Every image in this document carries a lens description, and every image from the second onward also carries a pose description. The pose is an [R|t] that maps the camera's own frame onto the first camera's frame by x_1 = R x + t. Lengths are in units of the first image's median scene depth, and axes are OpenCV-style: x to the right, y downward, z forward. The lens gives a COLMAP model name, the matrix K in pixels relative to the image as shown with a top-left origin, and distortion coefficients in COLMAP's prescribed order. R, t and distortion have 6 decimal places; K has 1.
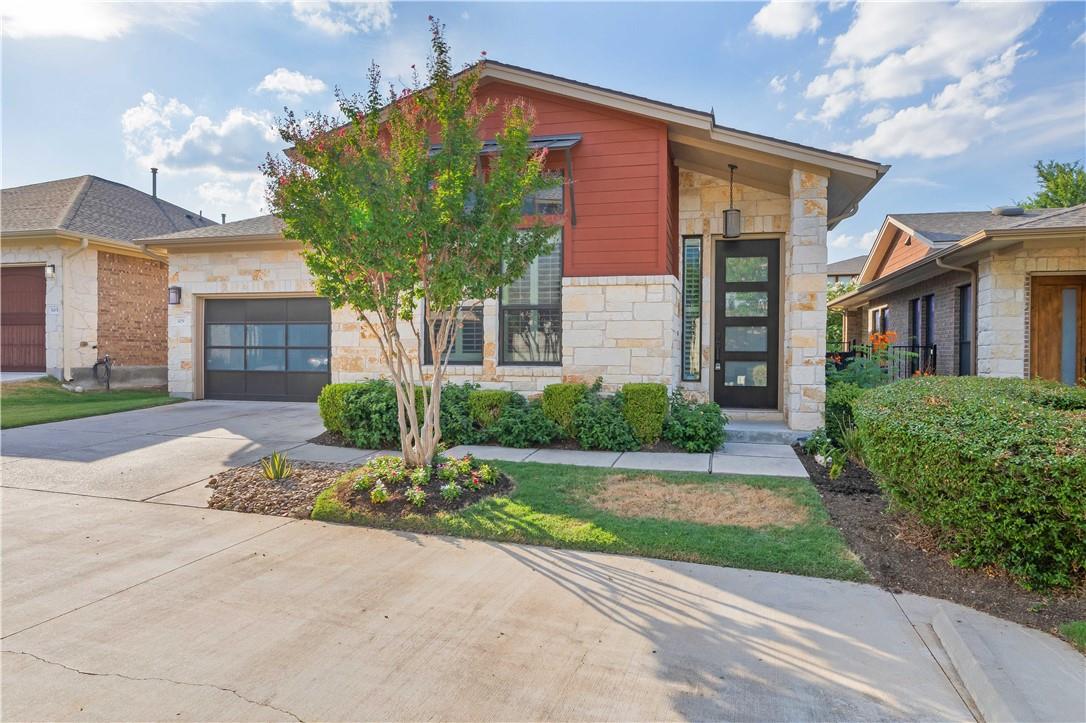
lens RADIAL K [[670.5, 0, 543.0], [0, 670.5, 361.5], [0, 0, 1]] dist [-0.002121, -0.000174]
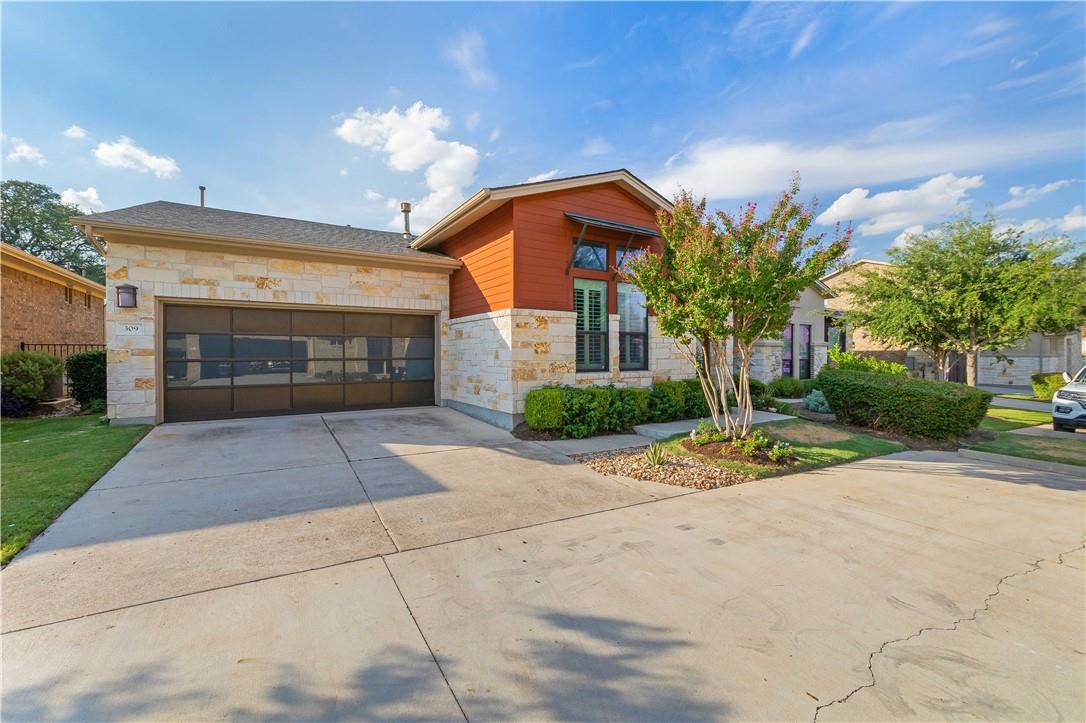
lens RADIAL K [[447.8, 0, 543.0], [0, 447.8, 361.5], [0, 0, 1]] dist [-0.001009, -0.000128]
pose [[0.690969, -0.019625, 0.722618, -0.605671], [0.015028, 0.999805, 0.012783, -0.021241], [-0.722728, 0.002027, 0.691130, 0.282644]]
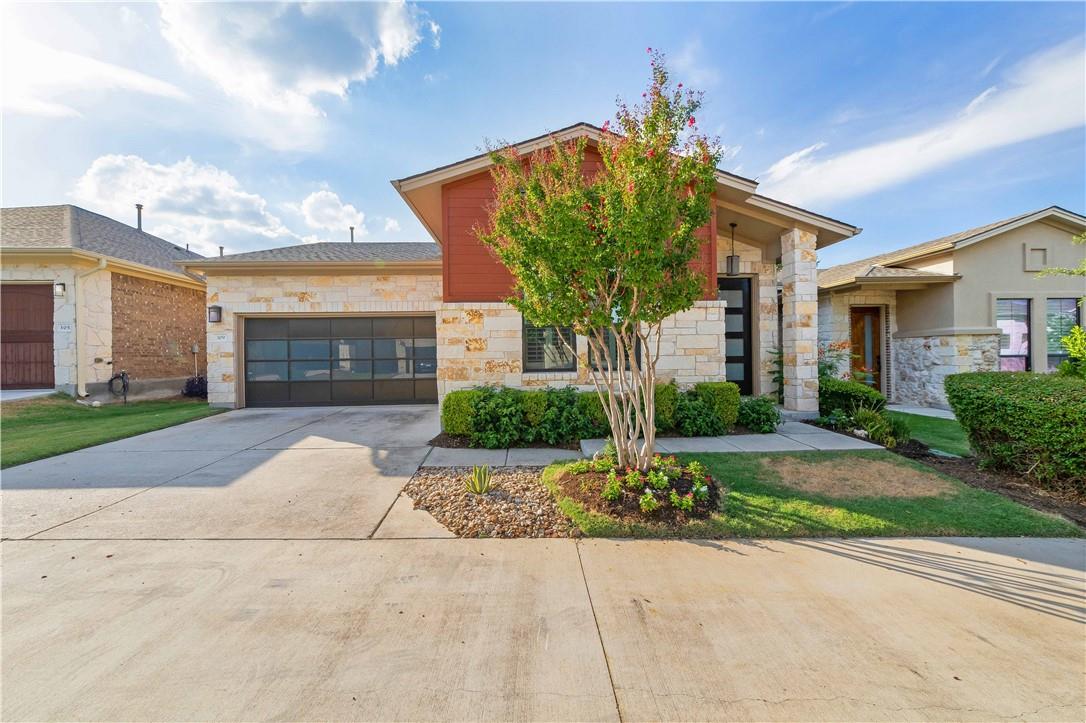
lens RADIAL K [[427.5, 0, 543.0], [0, 427.5, 361.5], [0, 0, 1]] dist [-0.003130, -0.000247]
pose [[0.954281, -0.022512, 0.298063, -0.253585], [0.023195, 0.999730, 0.001248, -0.010227], [-0.298011, 0.005722, 0.954545, 0.181141]]
